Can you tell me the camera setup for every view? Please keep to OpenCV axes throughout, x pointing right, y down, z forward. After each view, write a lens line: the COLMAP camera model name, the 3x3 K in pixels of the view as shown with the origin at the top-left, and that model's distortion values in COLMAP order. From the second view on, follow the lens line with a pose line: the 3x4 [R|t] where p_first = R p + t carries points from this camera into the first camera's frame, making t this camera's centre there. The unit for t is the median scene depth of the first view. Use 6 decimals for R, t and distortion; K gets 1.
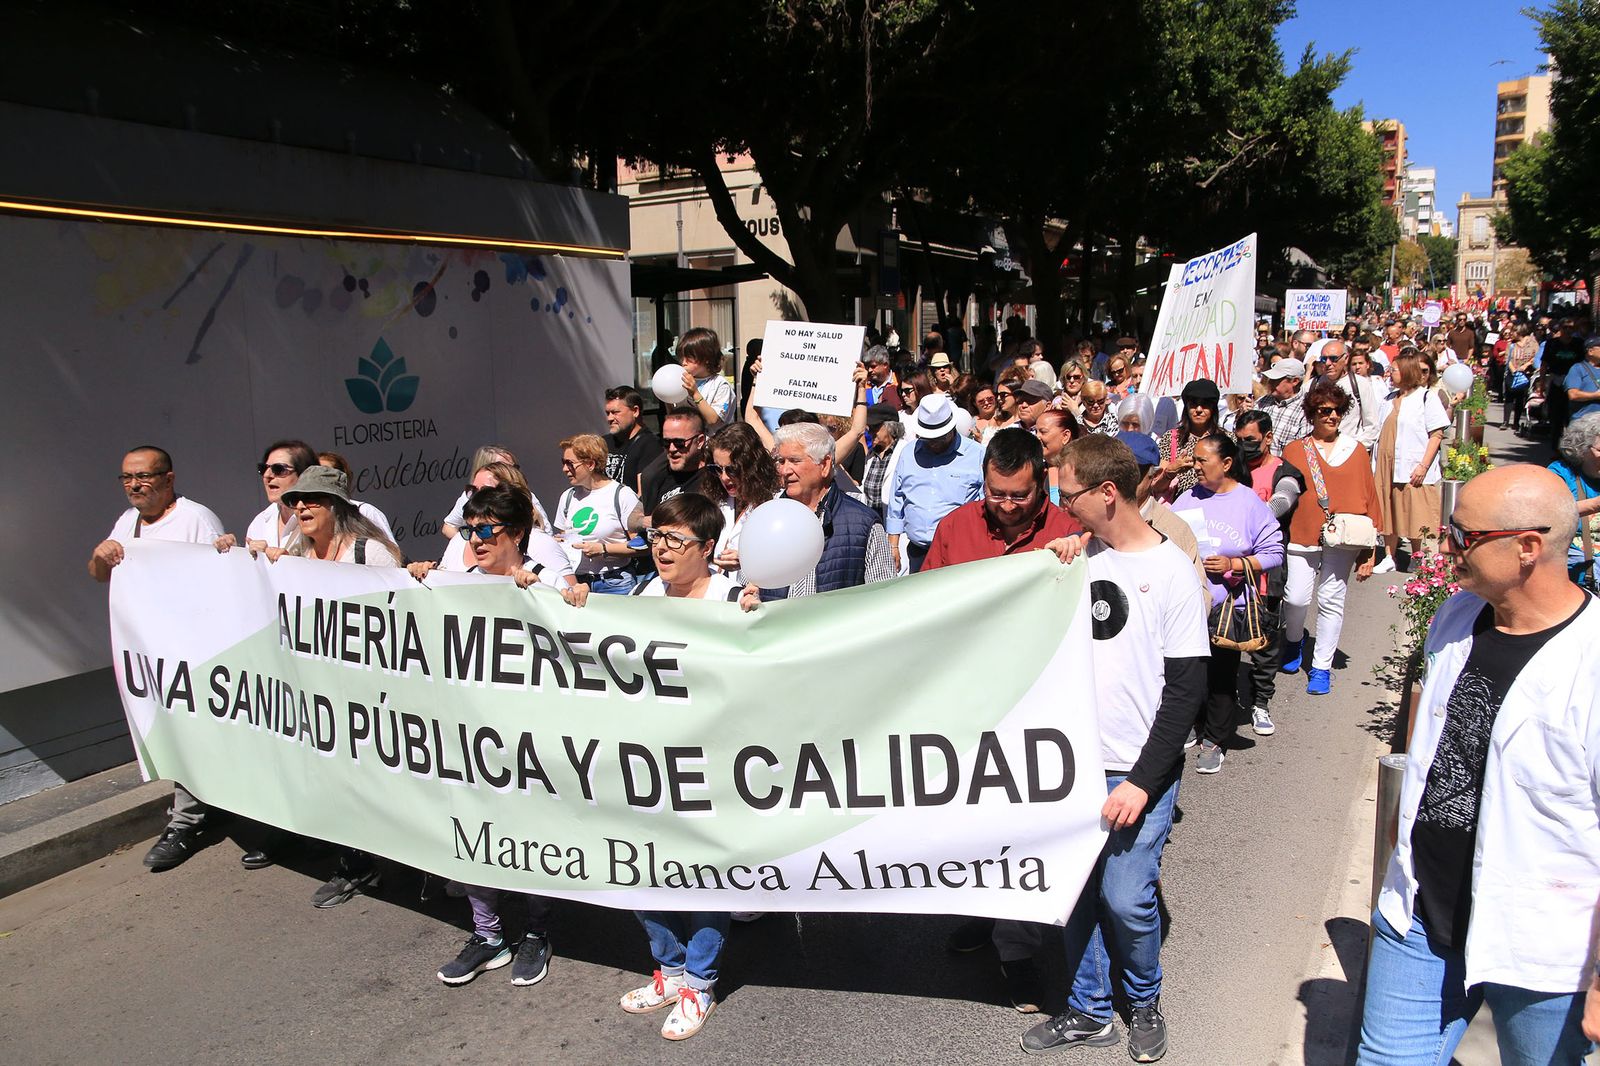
lens RADIAL K [[1286.9, 0, 785.2], [0, 1286.9, 544.6], [0, 0, 1]] dist [-0.128308, 0.131878]
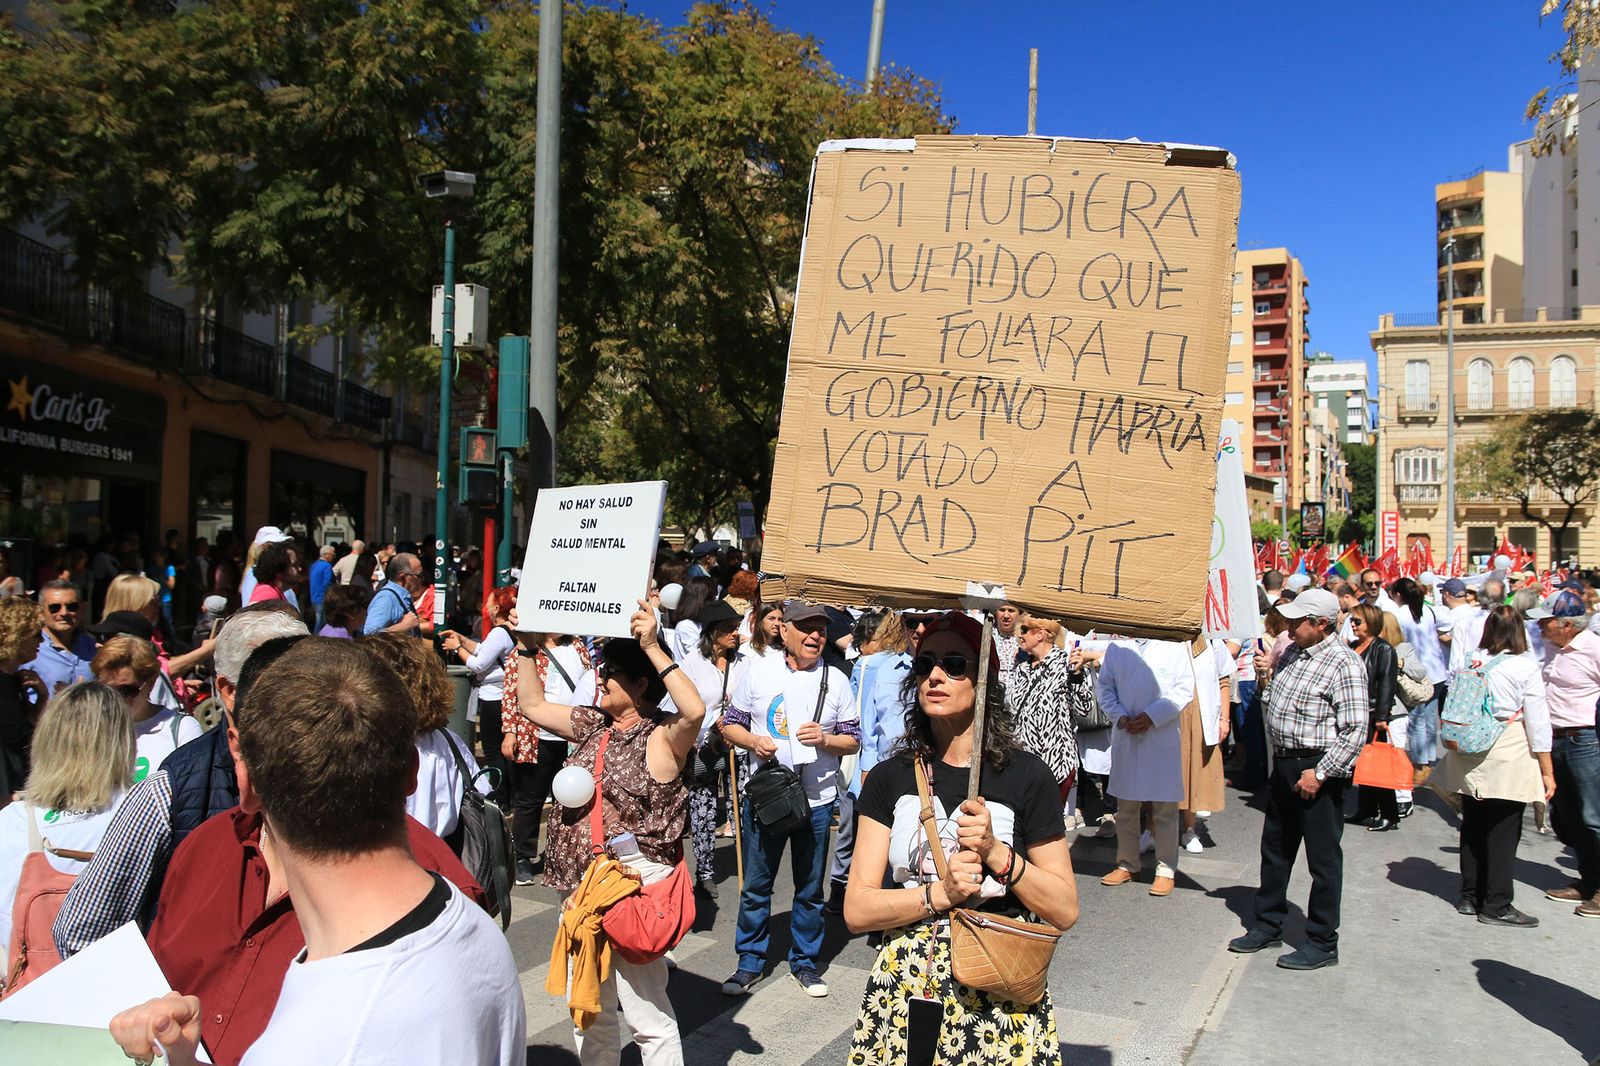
lens RADIAL K [[1240.4, 0, 800.0], [0, 1240.4, 533.0], [0, 0, 1]] dist [-0.122546, 0.115053]
pose [[0.999345, 0.032661, 0.015580, 1.459761], [-0.029420, 0.983993, -0.175760, -0.493849], [-0.021071, 0.175186, 0.984310, 2.591407]]
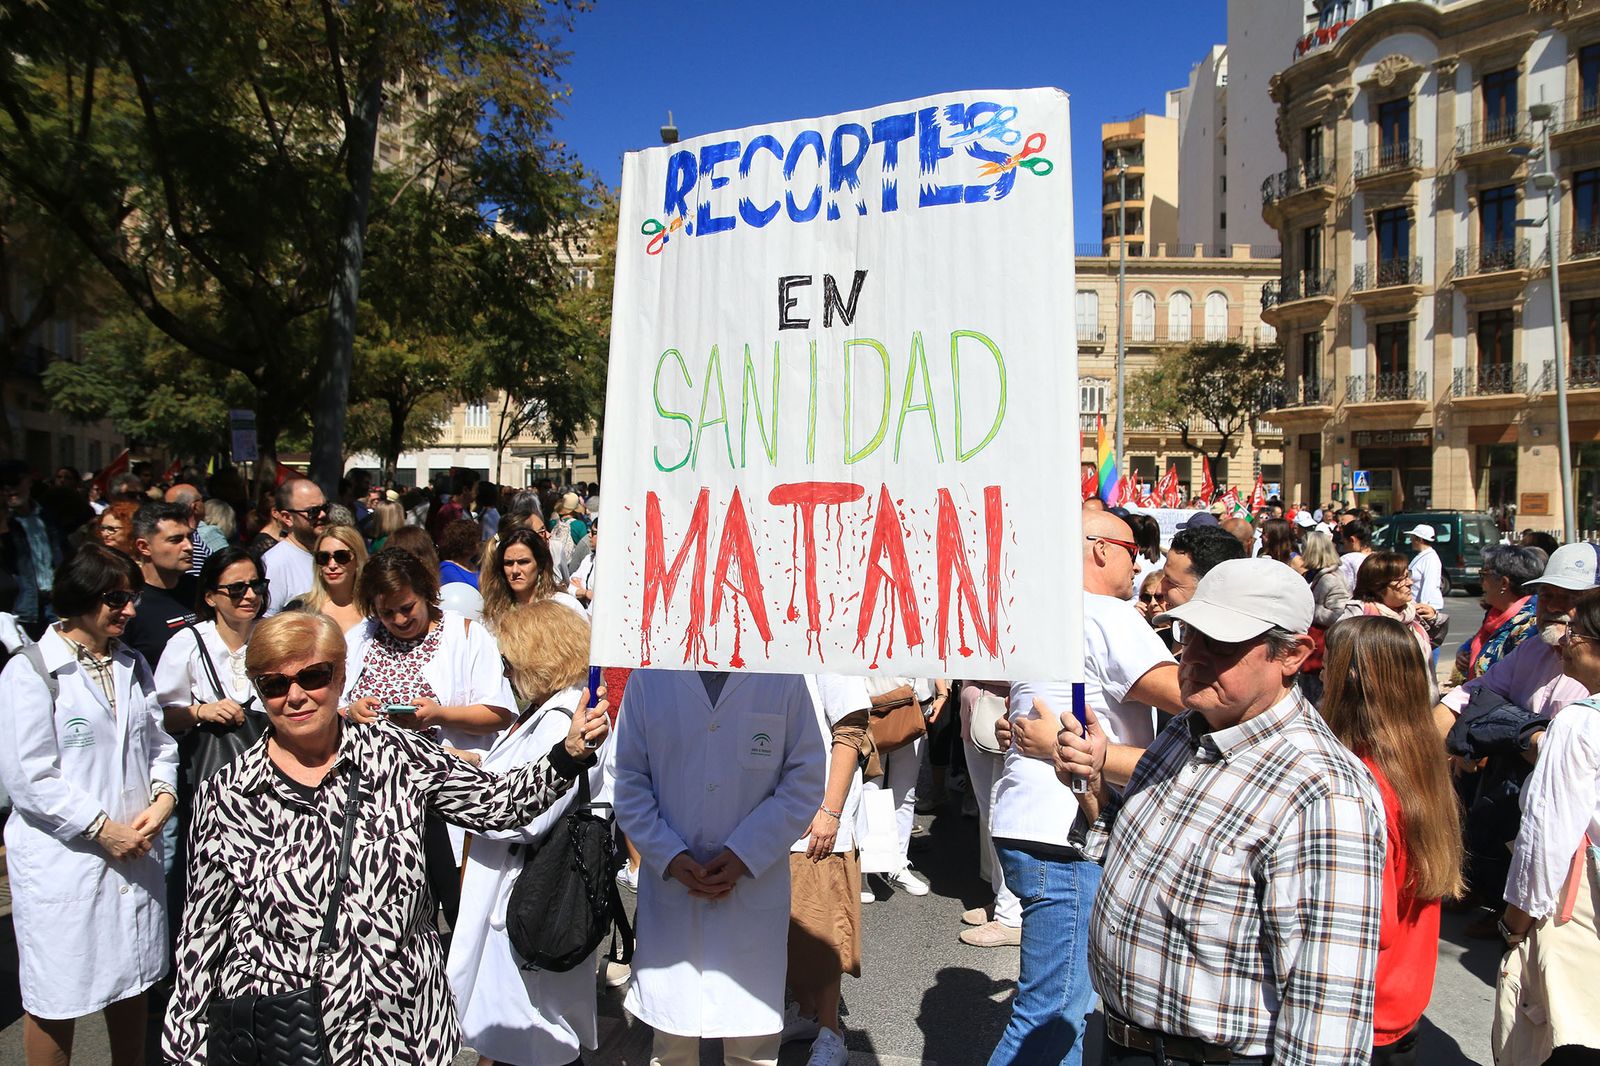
lens RADIAL K [[1244.4, 0, 800.0], [0, 1244.4, 533.0], [0, 0, 1]] dist [-0.090301, -0.000203]
pose [[0.963026, 0.021124, 0.268579, 1.503130], [0.012273, 0.992446, -0.122064, -0.512430], [-0.269129, 0.120847, 0.955492, 2.715467]]
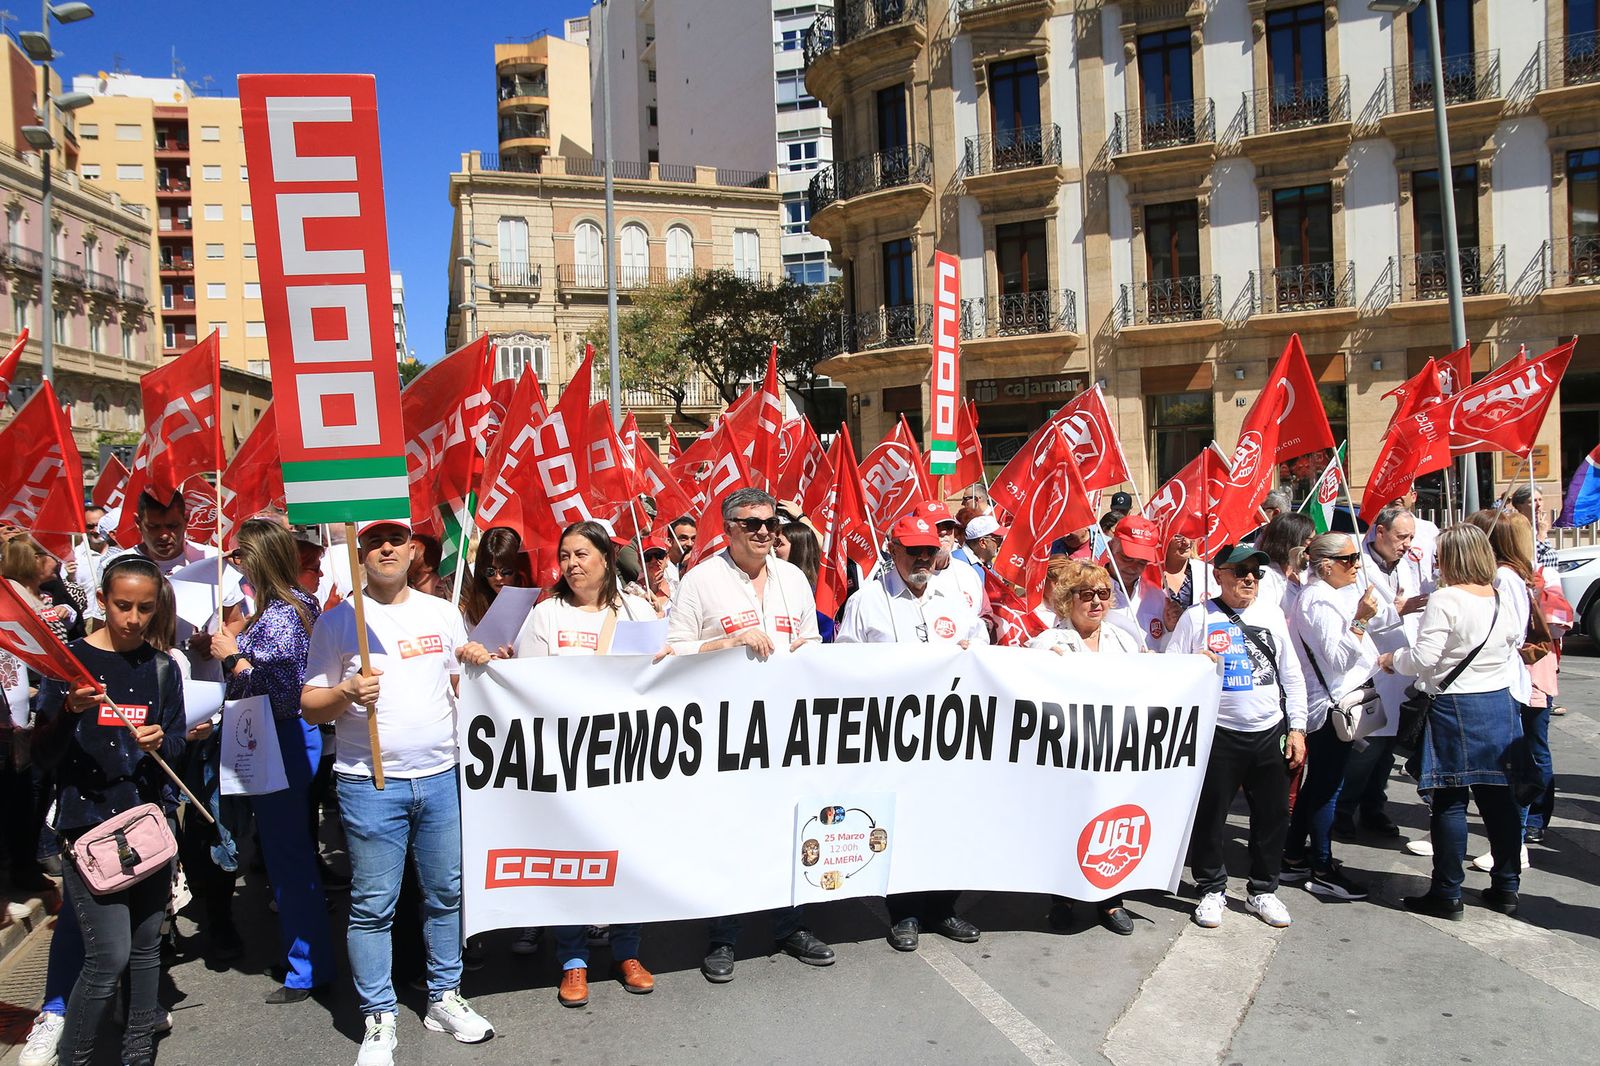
lens RADIAL K [[1286.9, 0, 785.2], [0, 1286.9, 544.6], [0, 0, 1]] dist [-0.128308, 0.131878]
pose [[0.729253, -0.032681, 0.683464, 1.694538], [0.122424, 0.988973, -0.083336, -0.600299], [-0.673204, 0.144445, 0.725212, 3.272292]]
